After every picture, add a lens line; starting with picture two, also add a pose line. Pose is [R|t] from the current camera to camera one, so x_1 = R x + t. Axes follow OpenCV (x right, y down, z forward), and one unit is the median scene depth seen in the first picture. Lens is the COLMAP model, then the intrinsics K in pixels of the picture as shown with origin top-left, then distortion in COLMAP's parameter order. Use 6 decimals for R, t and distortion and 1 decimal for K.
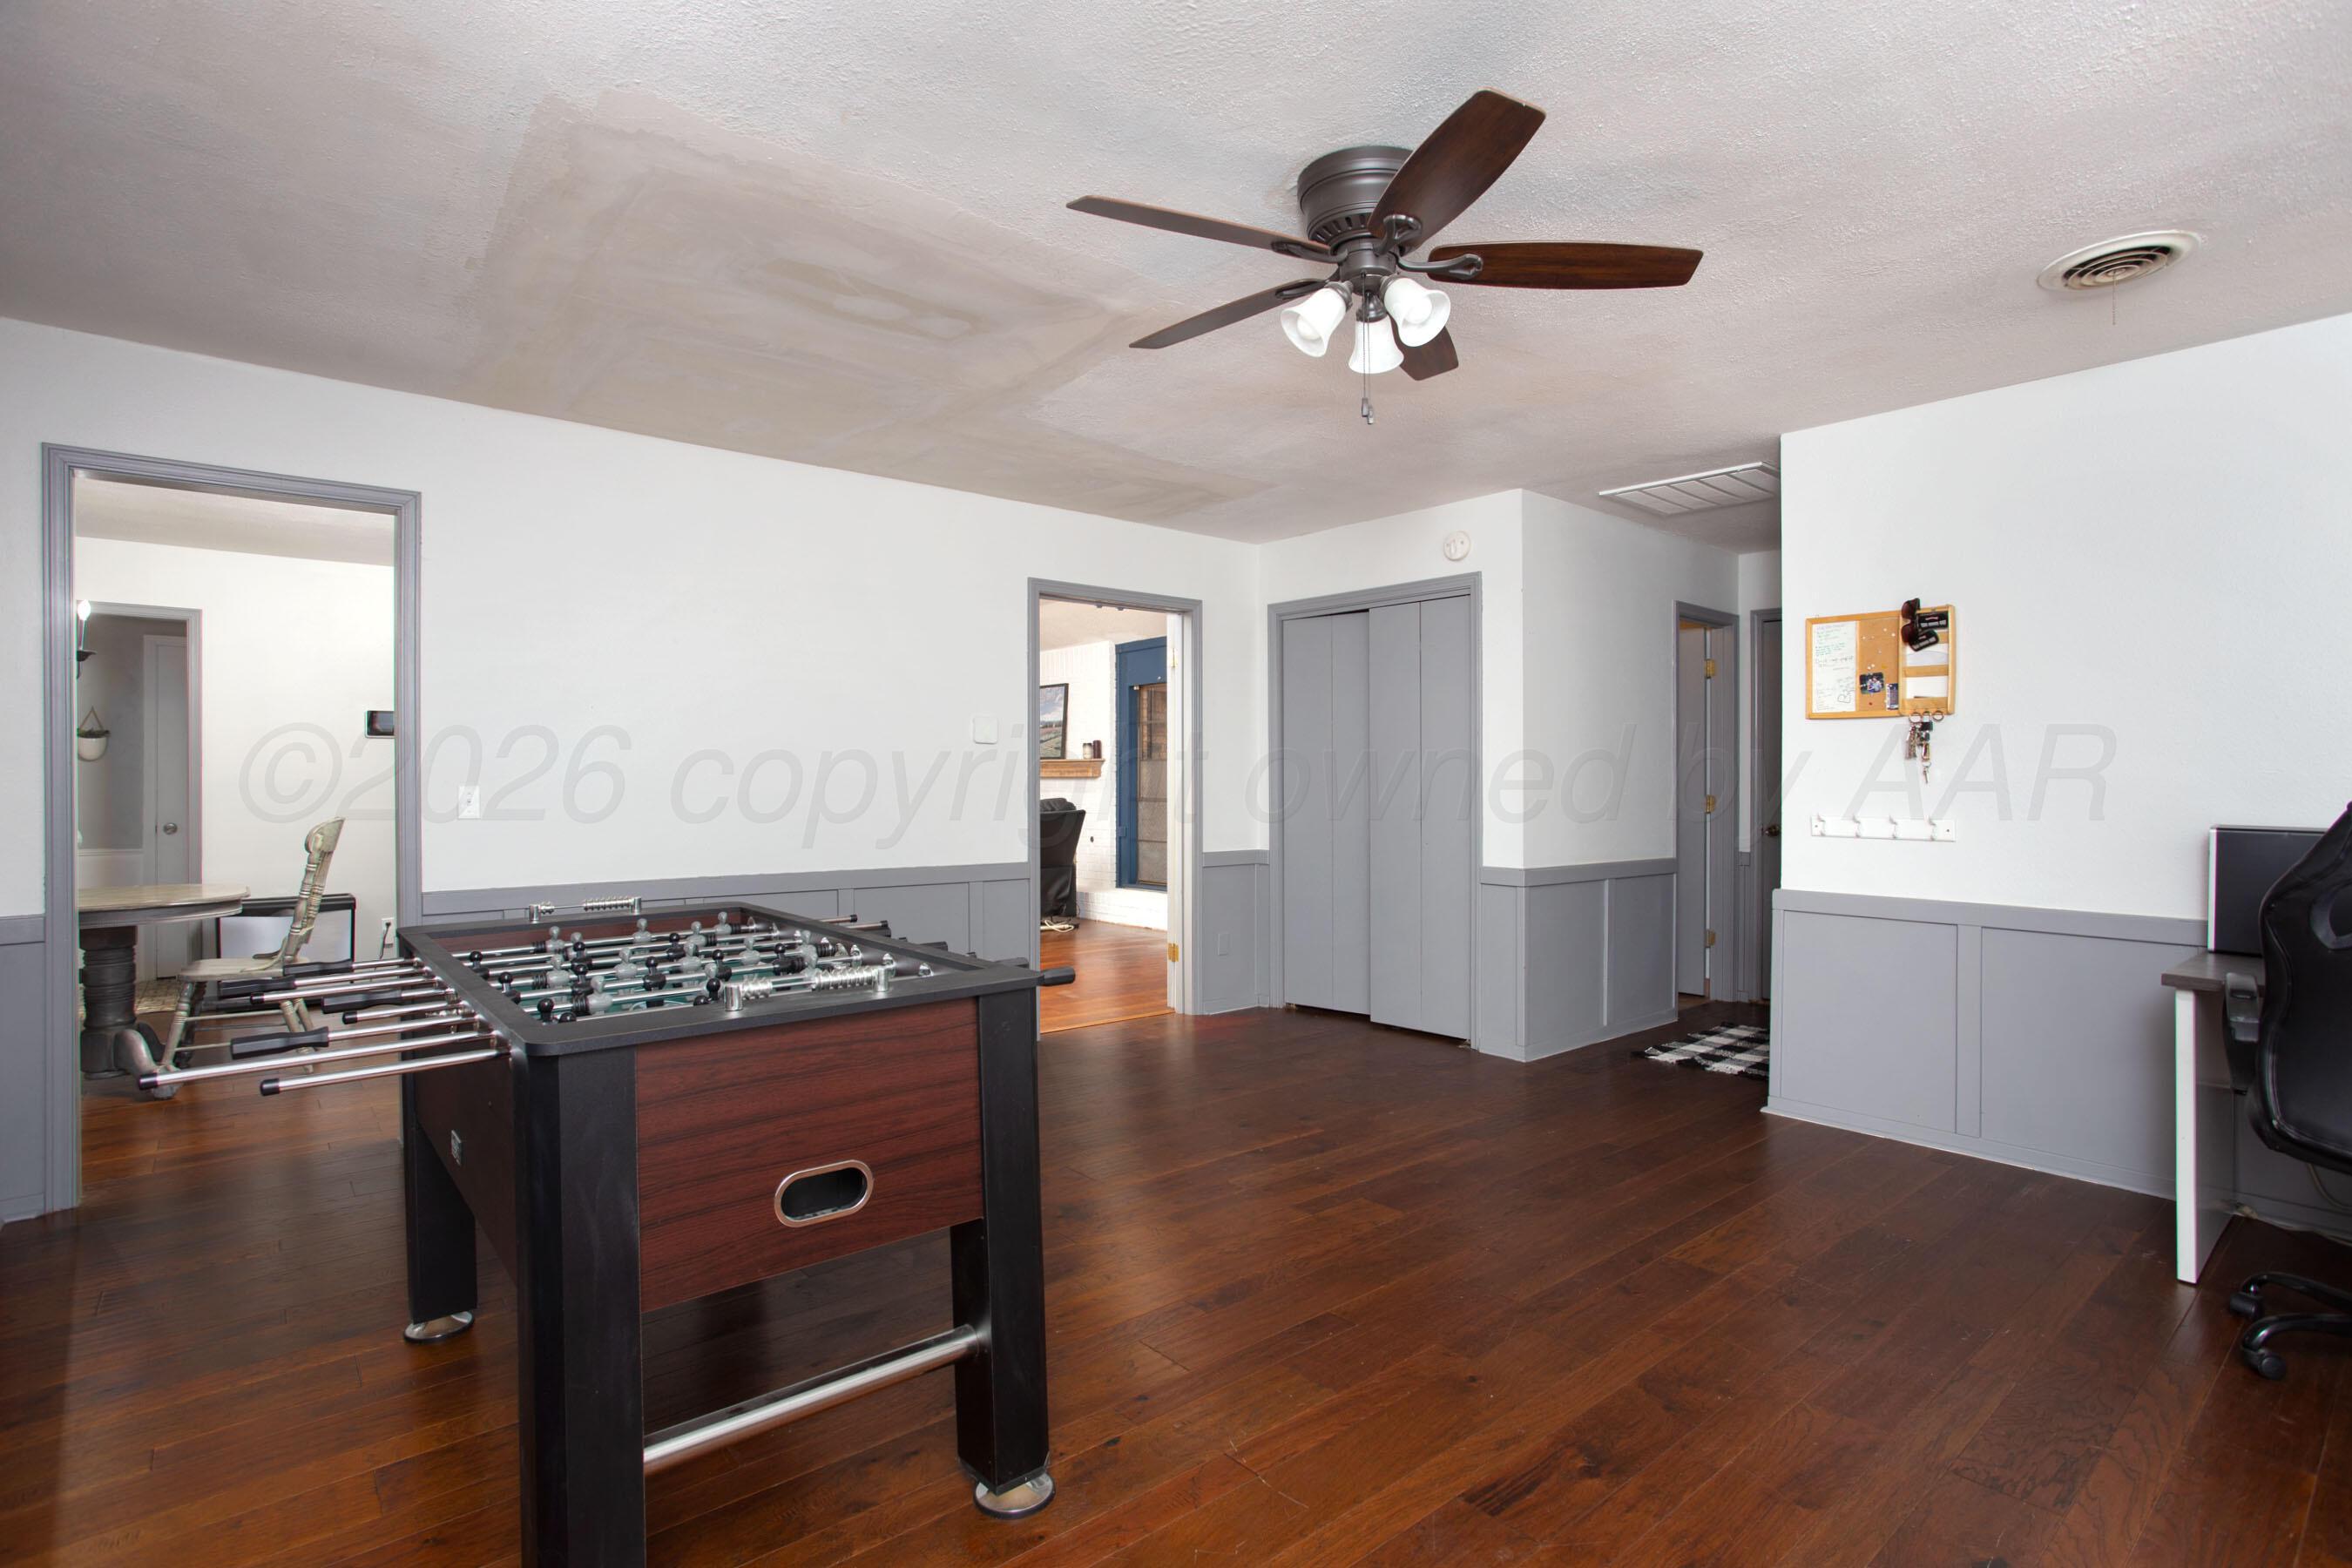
lens RADIAL K [[1149.6, 0, 1172.1], [0, 1149.6, 783.0], [0, 0, 1]] dist [-0.056977, 0.027614]
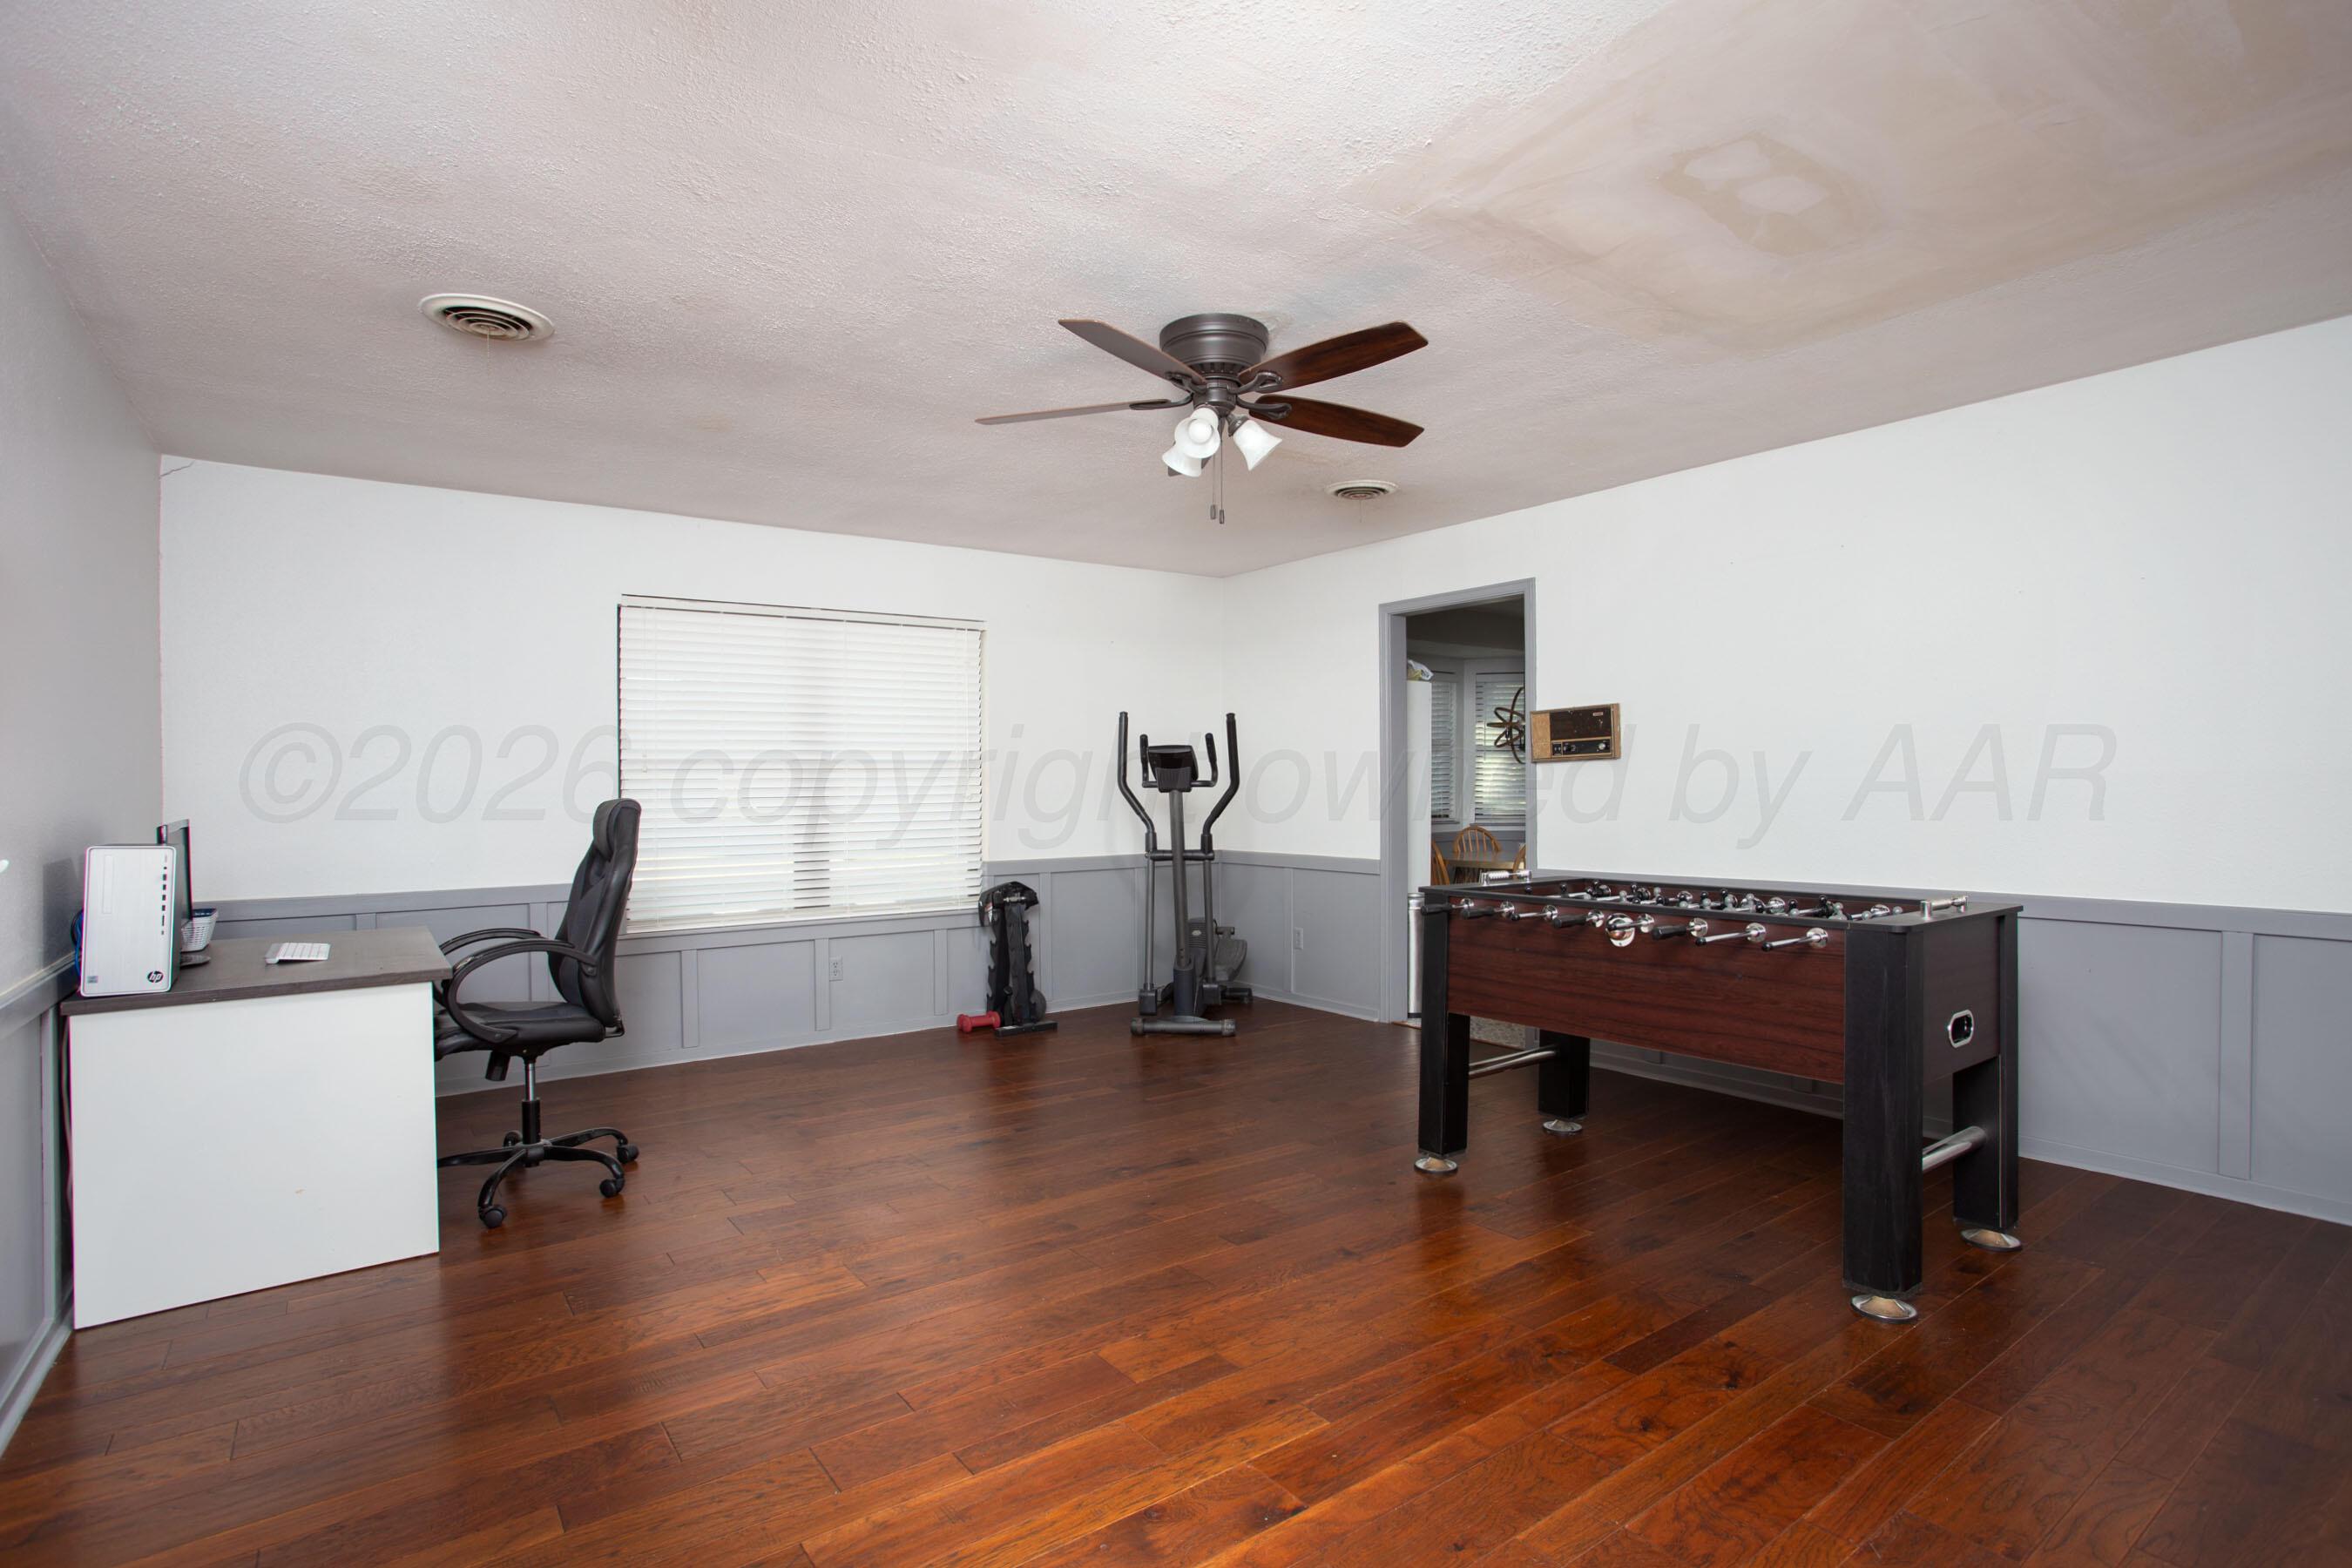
lens RADIAL K [[1149.6, 0, 1172.1], [0, 1149.6, 783.0], [0, 0, 1]] dist [-0.056977, 0.027614]
pose [[-0.997020, 0.002158, 0.077112, 0.077325], [0.002278, 0.999996, 0.001465, -0.009038], [-0.077108, 0.001637, -0.997021, 1.469293]]
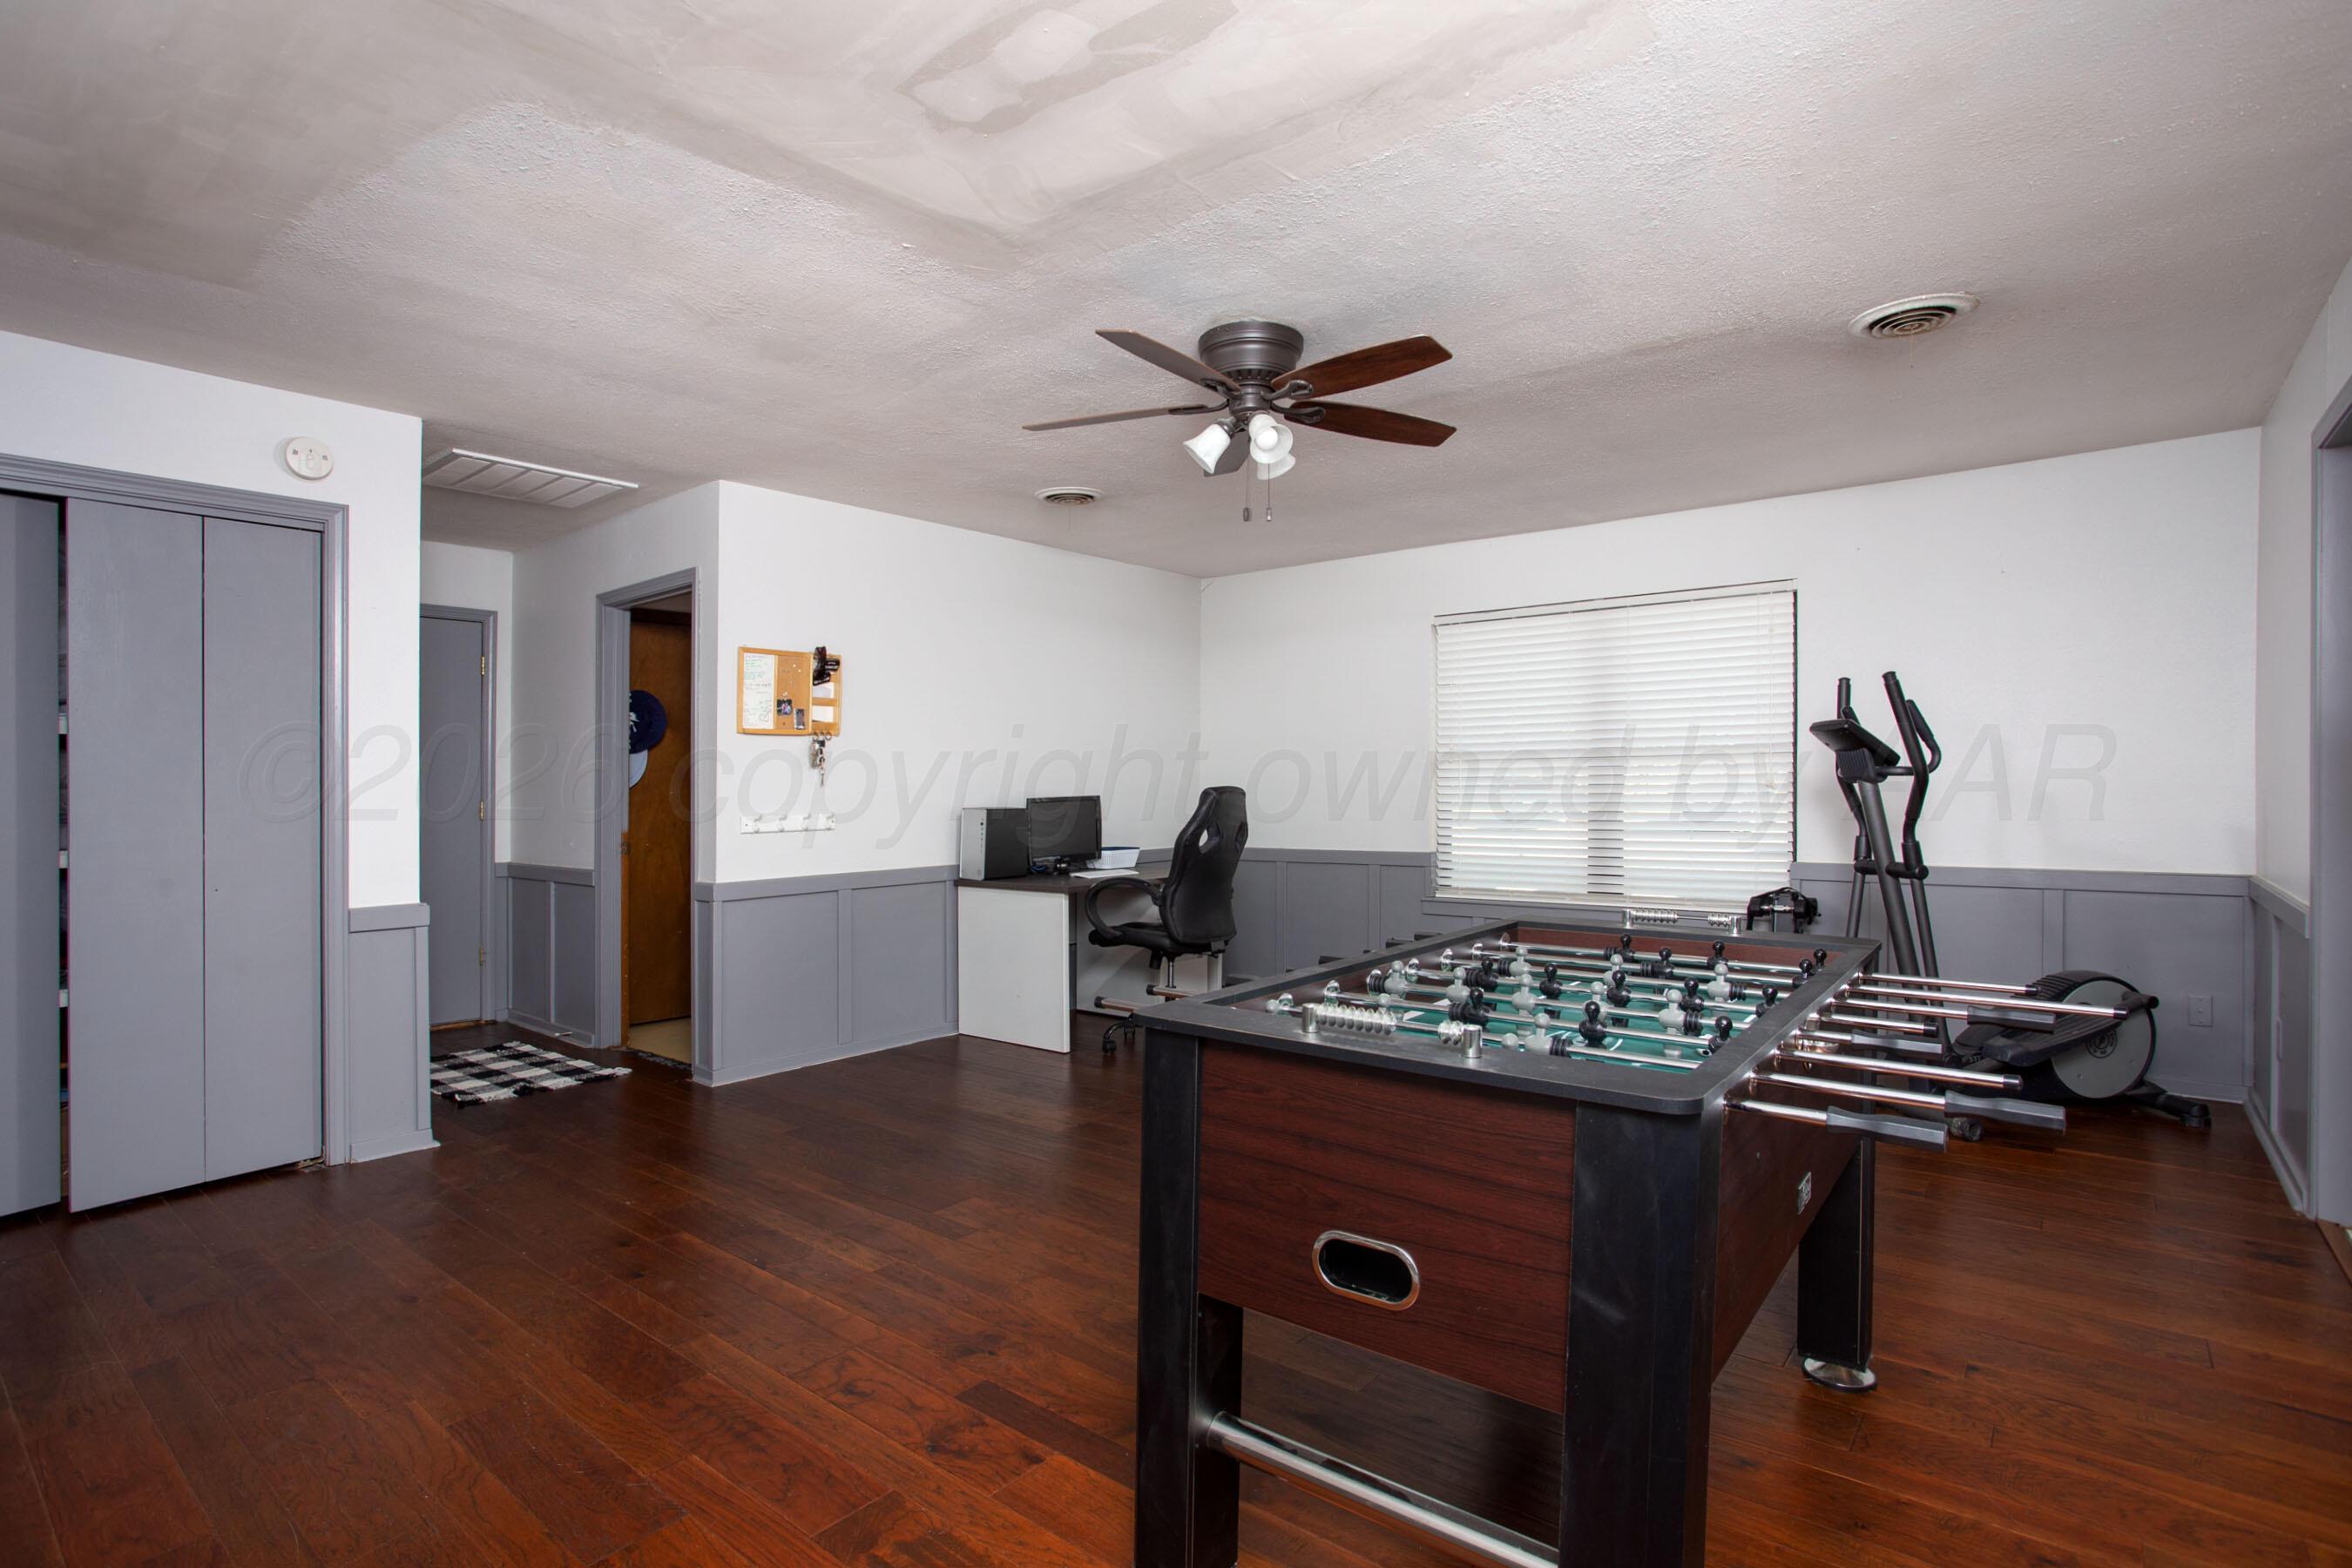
lens RADIAL K [[1149.6, 0, 1172.1], [0, 1149.6, 783.0], [0, 0, 1]] dist [-0.056977, 0.027614]
pose [[-0.179090, -0.004369, 0.983823, -0.721854], [0.010629, 0.999923, 0.006376, -0.008468], [-0.983775, 0.011599, -0.179030, 0.834356]]
